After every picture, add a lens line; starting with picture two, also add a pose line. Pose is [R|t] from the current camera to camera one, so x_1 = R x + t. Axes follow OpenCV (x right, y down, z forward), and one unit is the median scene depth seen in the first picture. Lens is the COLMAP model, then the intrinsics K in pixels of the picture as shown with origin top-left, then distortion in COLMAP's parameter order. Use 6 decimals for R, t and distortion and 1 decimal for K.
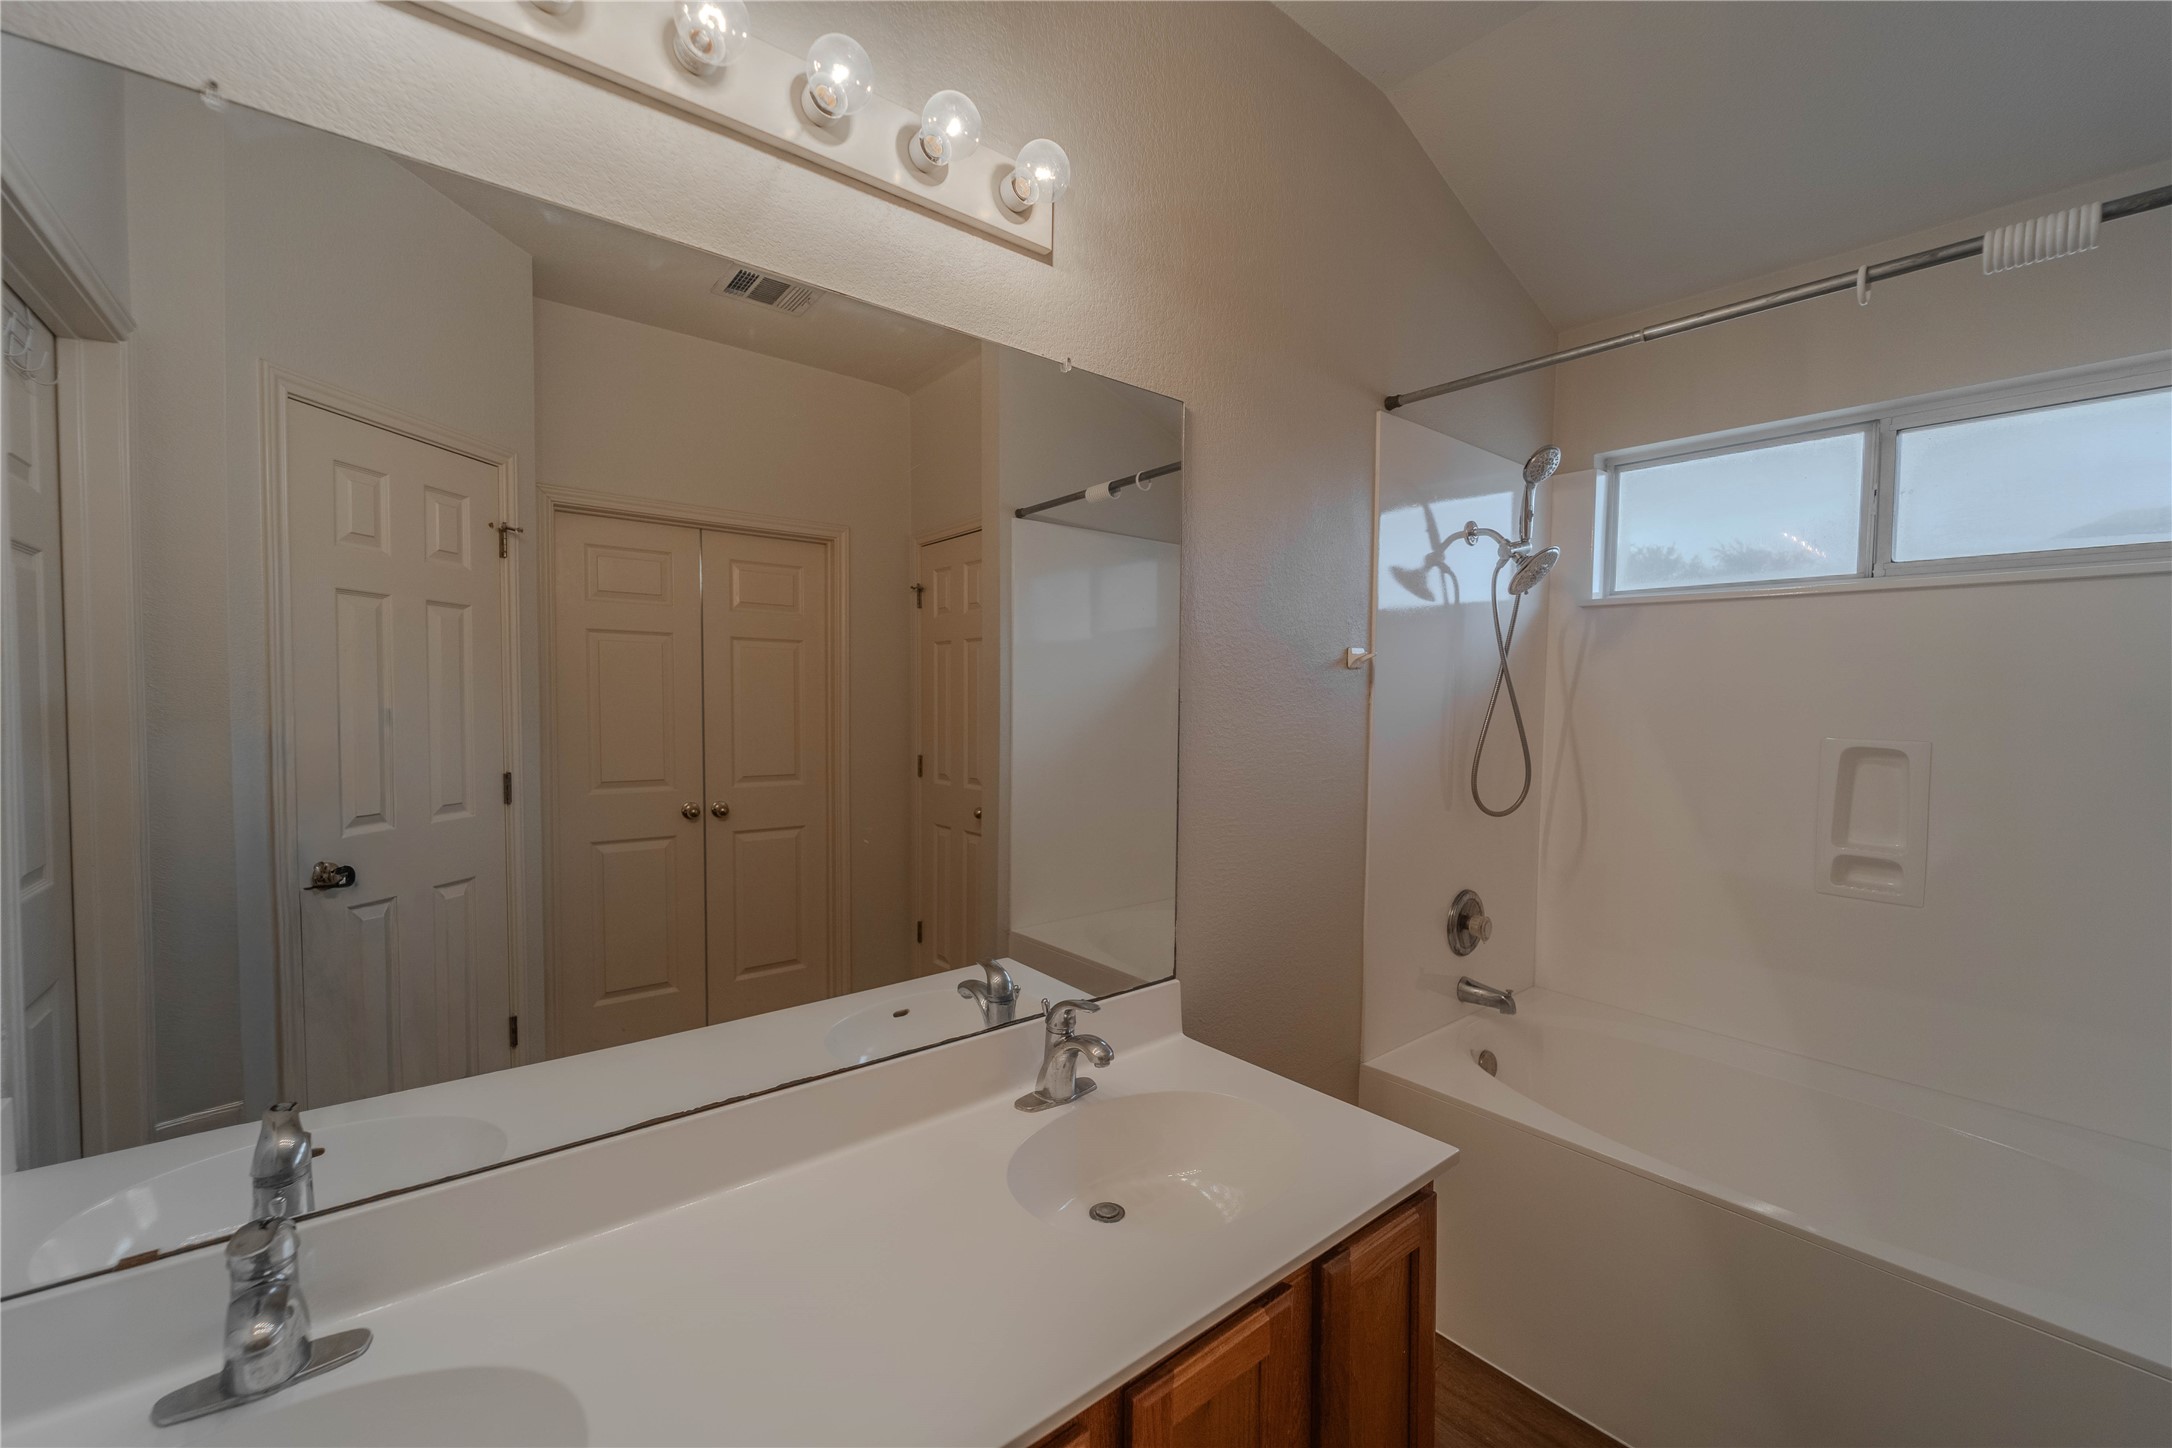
lens RADIAL K [[880.5, 0, 1118.5], [0, 880.5, 696.6], [0, 0, 1]] dist [0.001564, 0.000126]
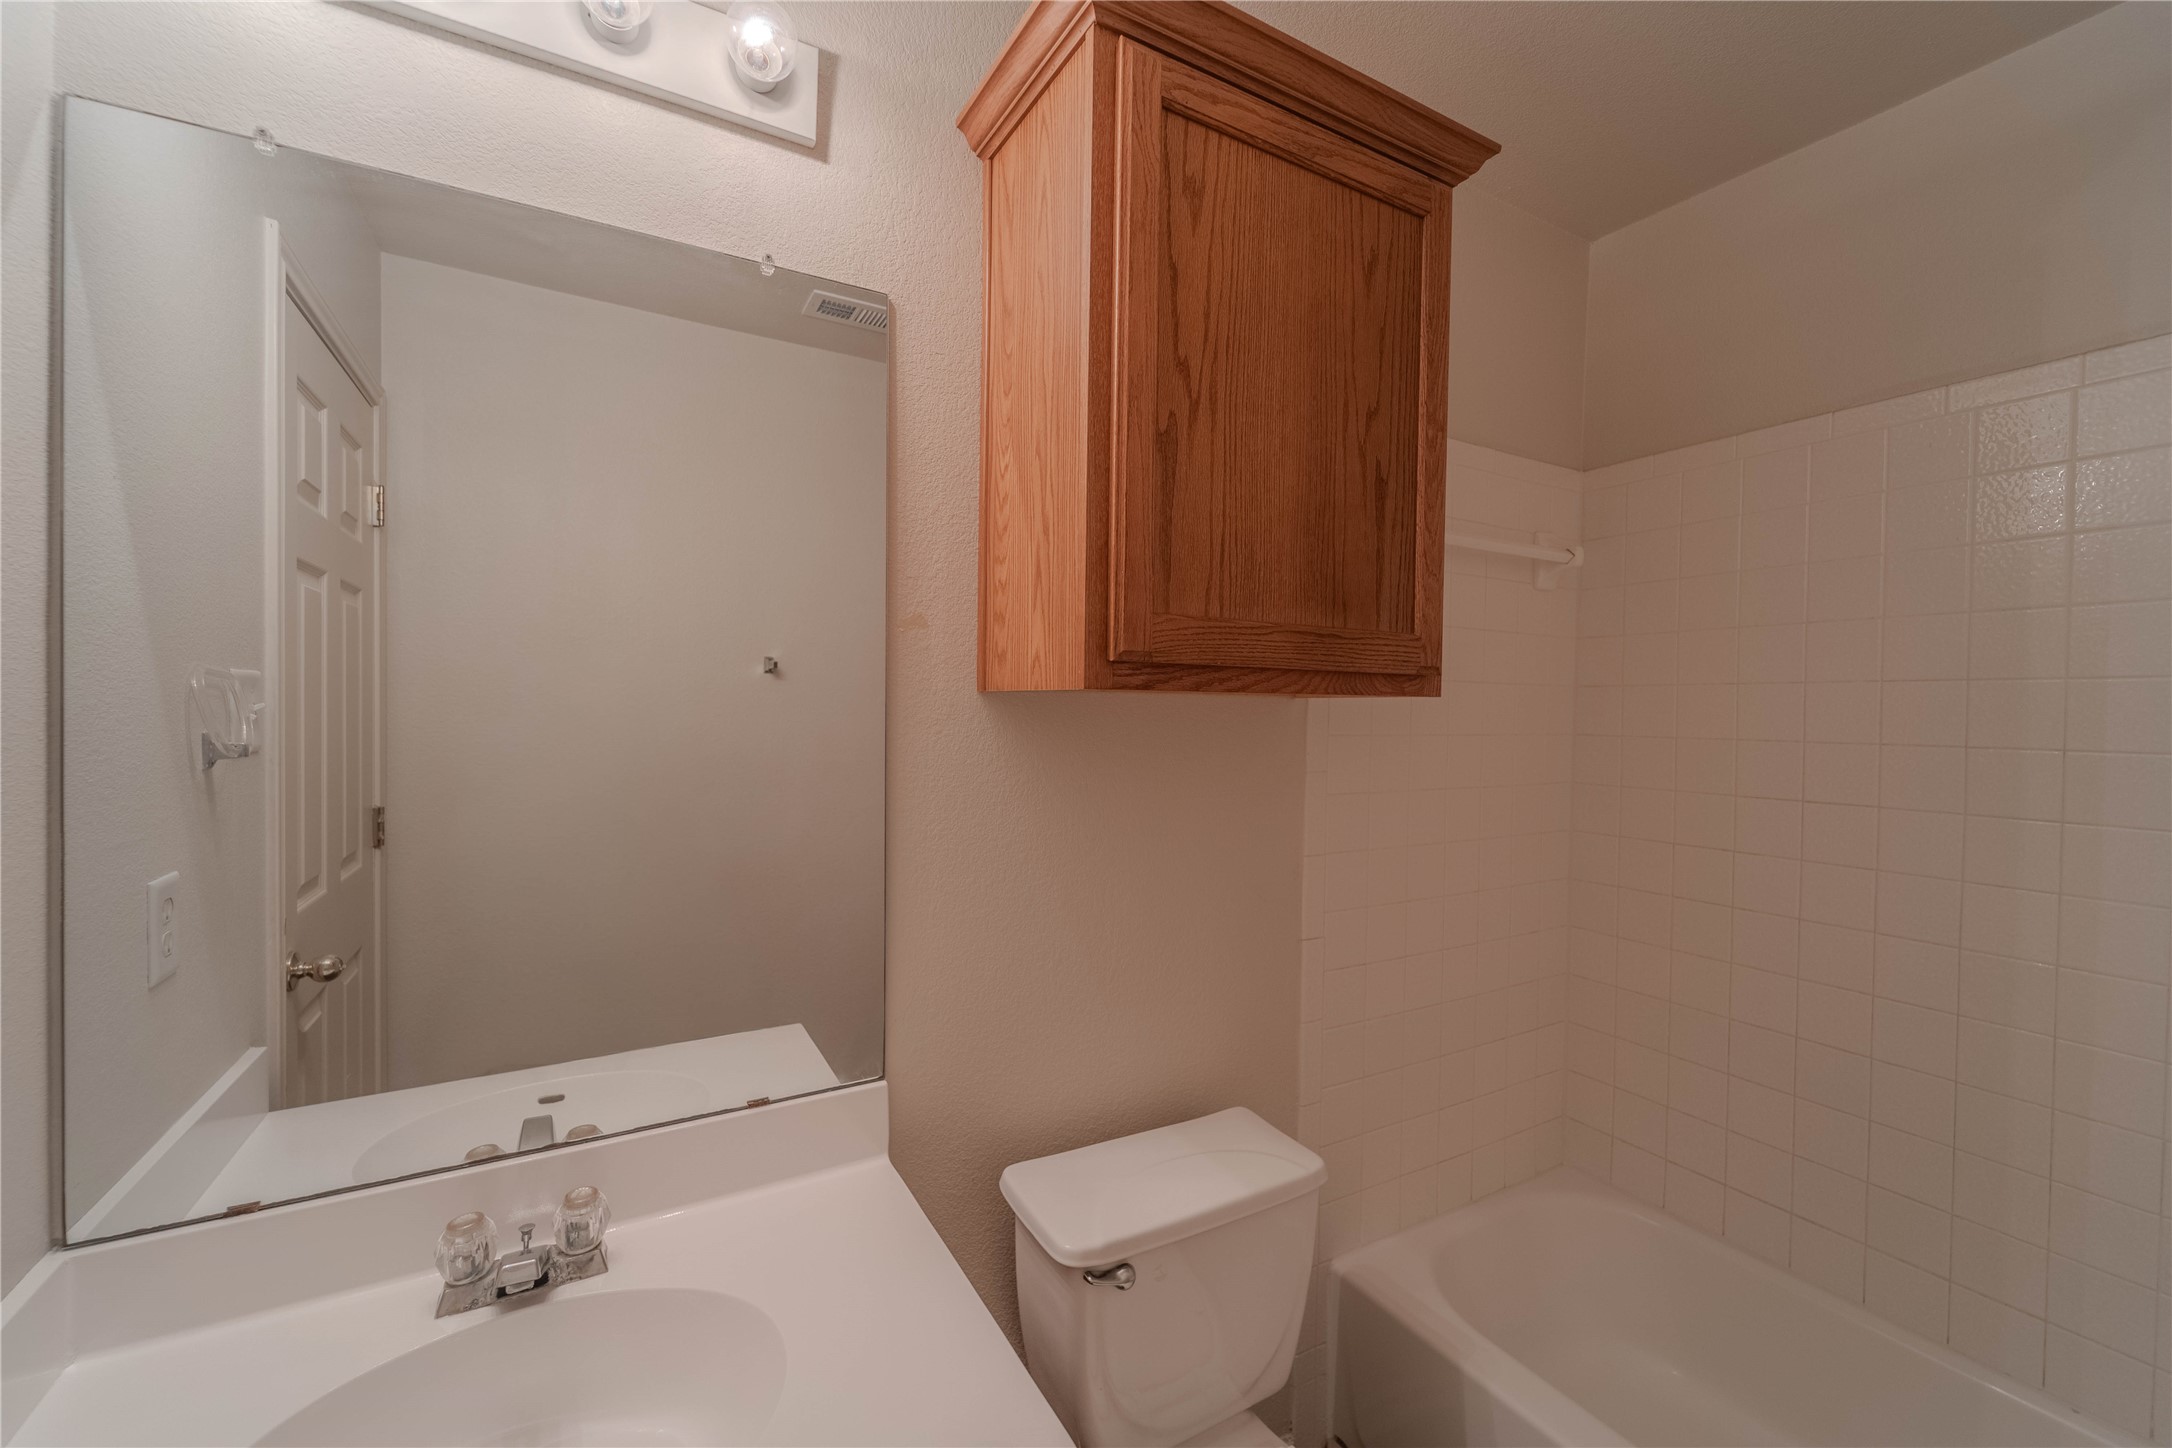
lens RADIAL K [[877.9, 0, 1089.4], [0, 877.9, 723.1], [0, 0, 1]] dist [0.000416, -0.000714]
pose [[0.982552, 0.007192, -0.185849, 0.277755], [-0.004271, 0.999861, 0.016112, 0.003846], [0.185939, -0.015037, 0.982446, 0.233490]]
